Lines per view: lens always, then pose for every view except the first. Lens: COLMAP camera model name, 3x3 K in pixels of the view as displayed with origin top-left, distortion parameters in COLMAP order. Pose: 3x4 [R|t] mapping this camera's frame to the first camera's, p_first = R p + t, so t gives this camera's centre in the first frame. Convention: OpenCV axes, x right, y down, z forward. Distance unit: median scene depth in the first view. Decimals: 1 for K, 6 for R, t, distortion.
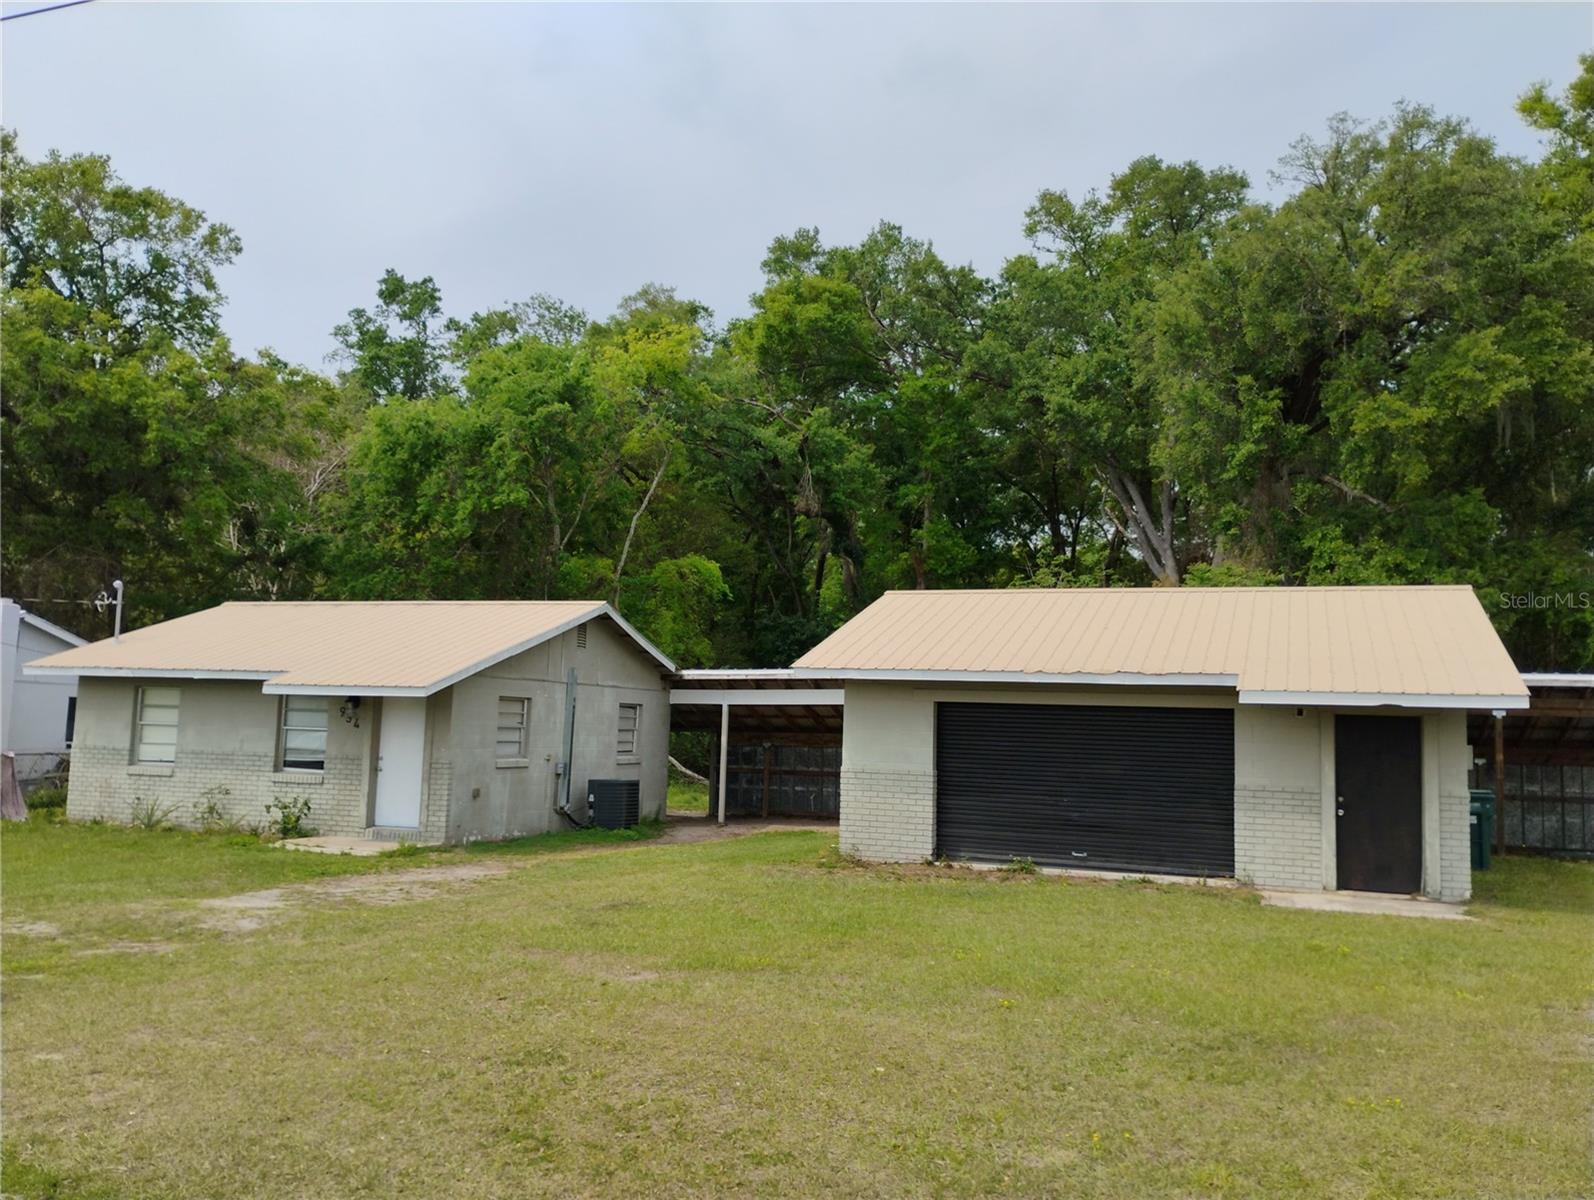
lens RADIAL K [[1348.3, 0, 797.0], [0, 1348.3, 600.0], [0, 0, 1]] dist [0.048458, -0.069073]
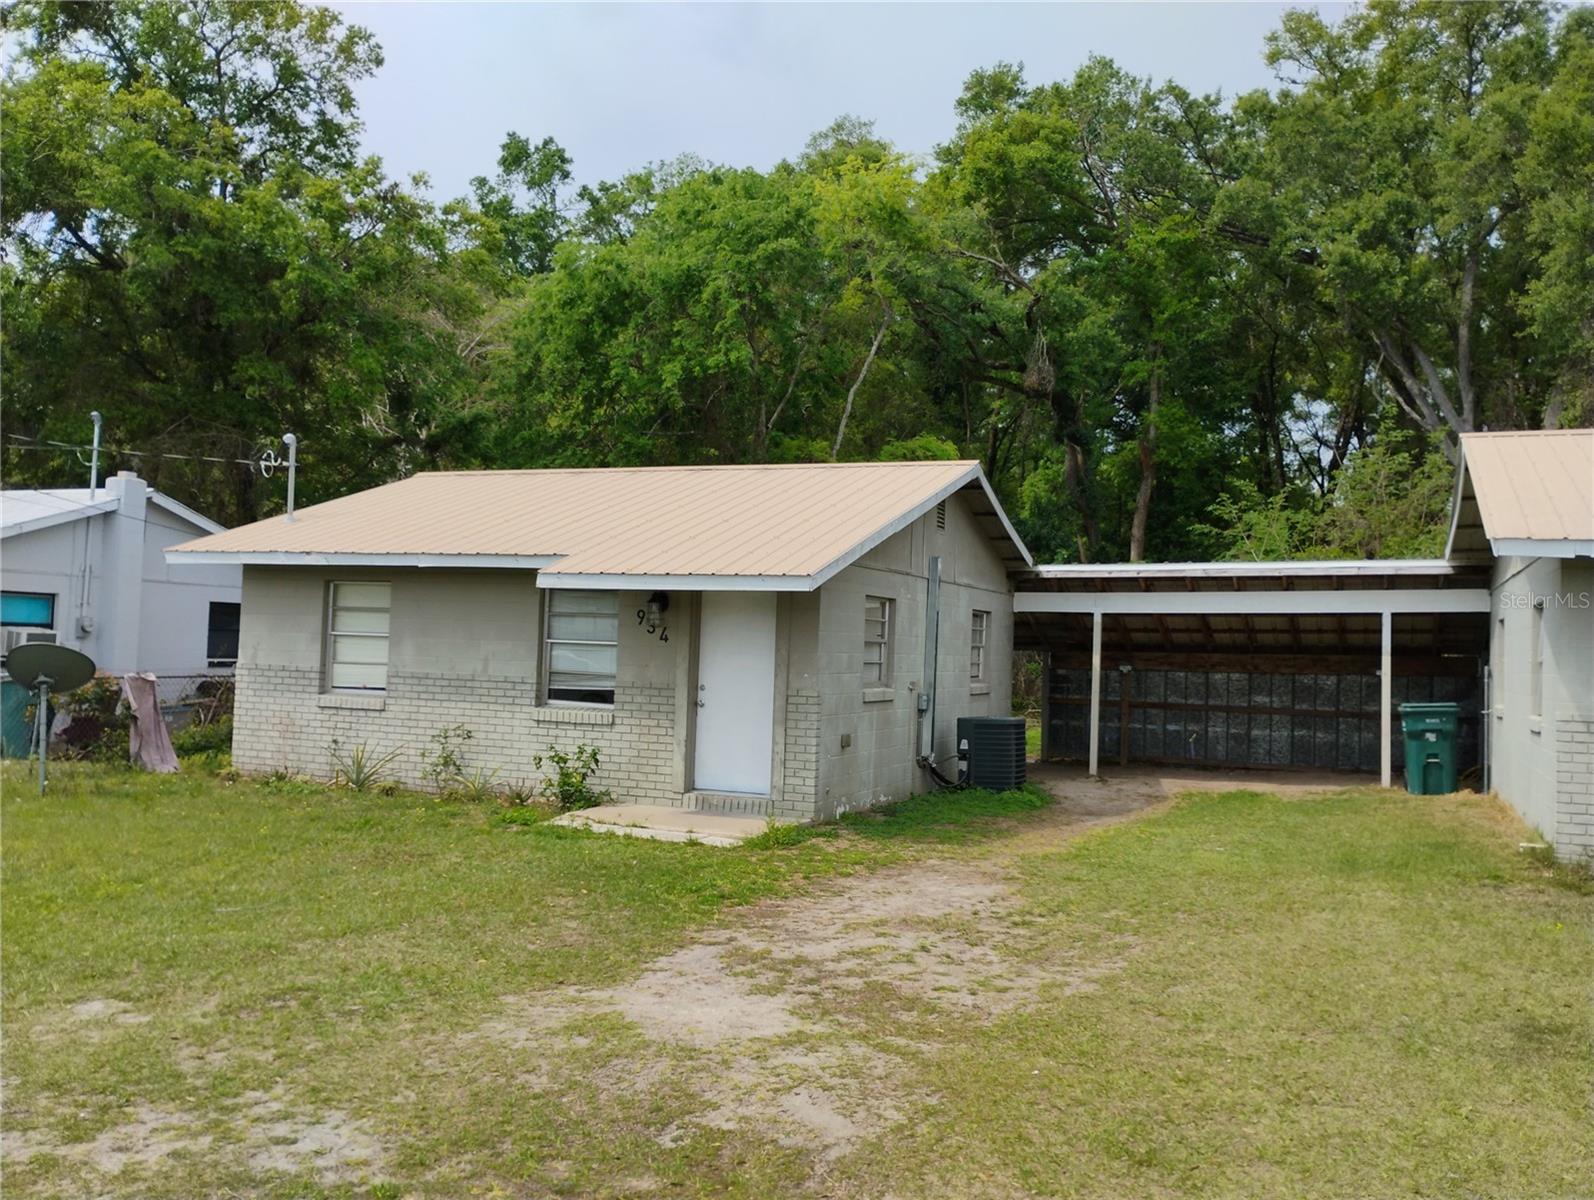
lens RADIAL K [[1348.3, 0, 797.0], [0, 1348.3, 600.0], [0, 0, 1]] dist [0.048458, -0.069073]
pose [[0.998542, 0.001968, -0.053936, -0.123759], [0.001337, 0.998127, 0.061168, 0.018568], [0.053955, -0.061151, 0.996669, 0.191011]]
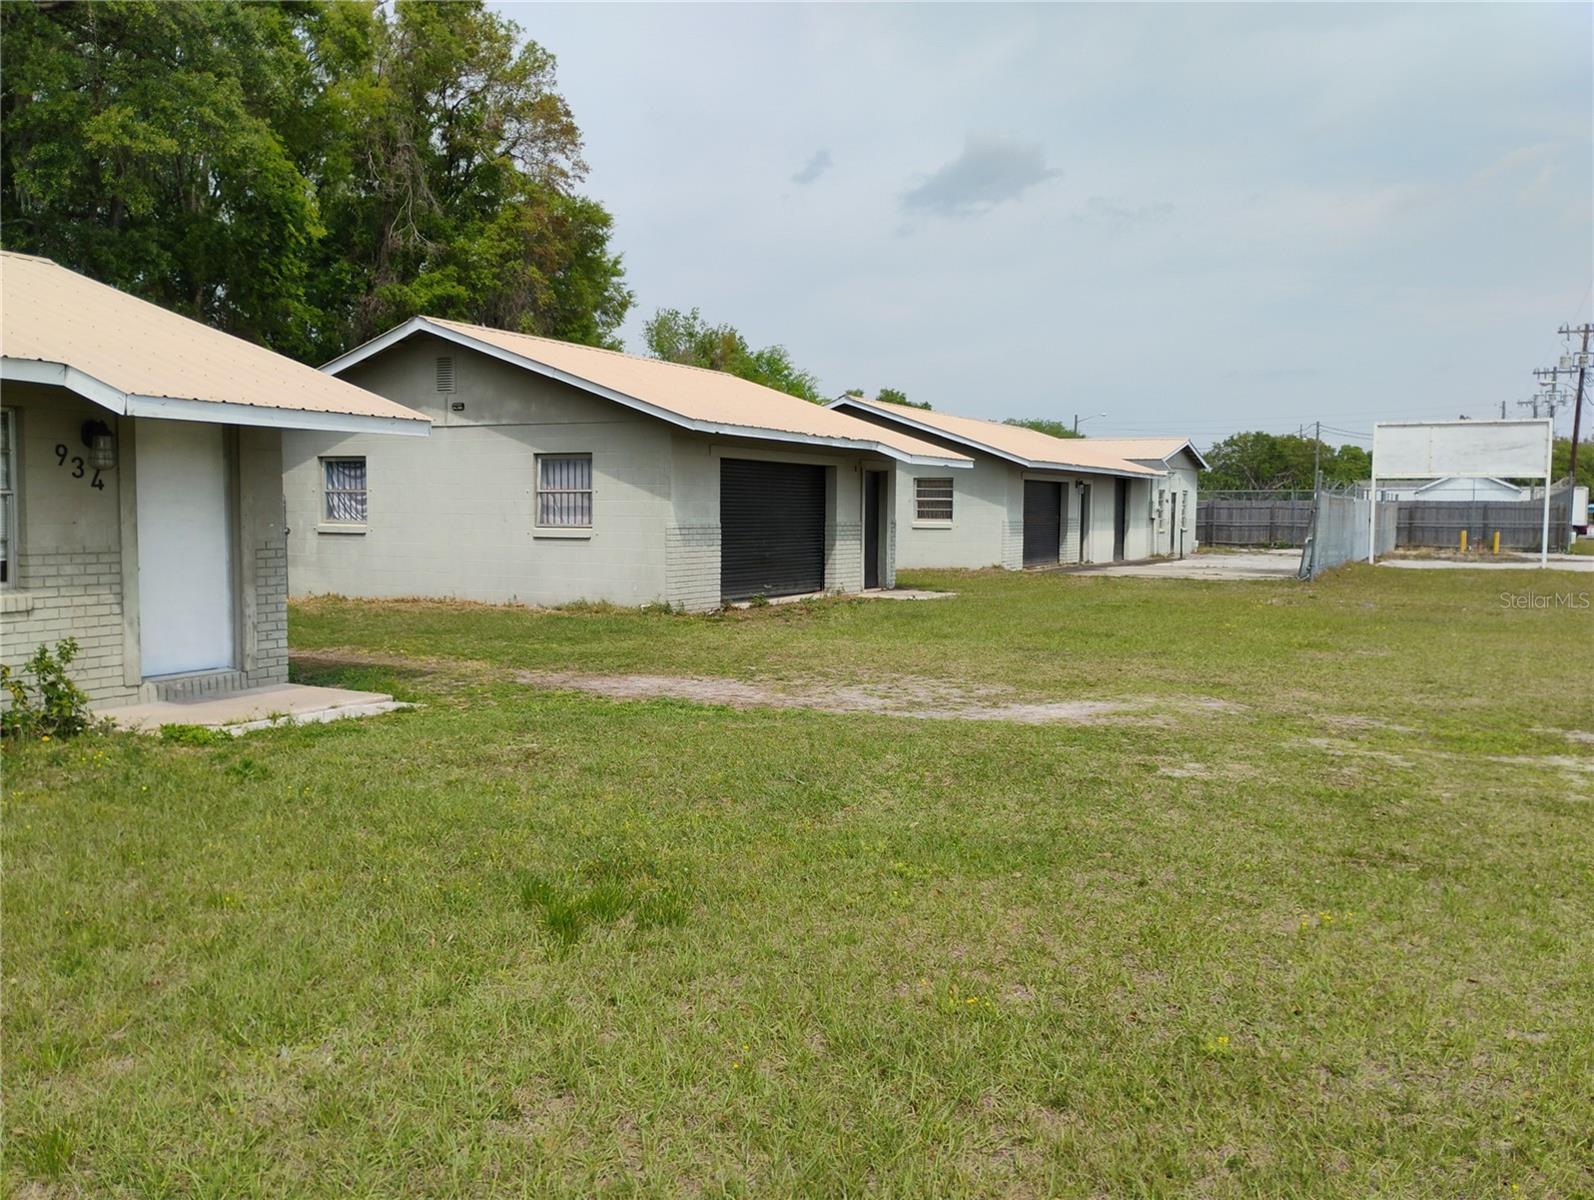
lens RADIAL K [[1348.3, 0, 797.0], [0, 1348.3, 600.0], [0, 0, 1]] dist [0.048458, -0.069073]
pose [[0.123679, -0.102155, 0.987050, -0.429514], [-0.109431, 0.987216, 0.115884, 0.027390], [-0.986270, -0.122346, 0.110918, 0.381919]]
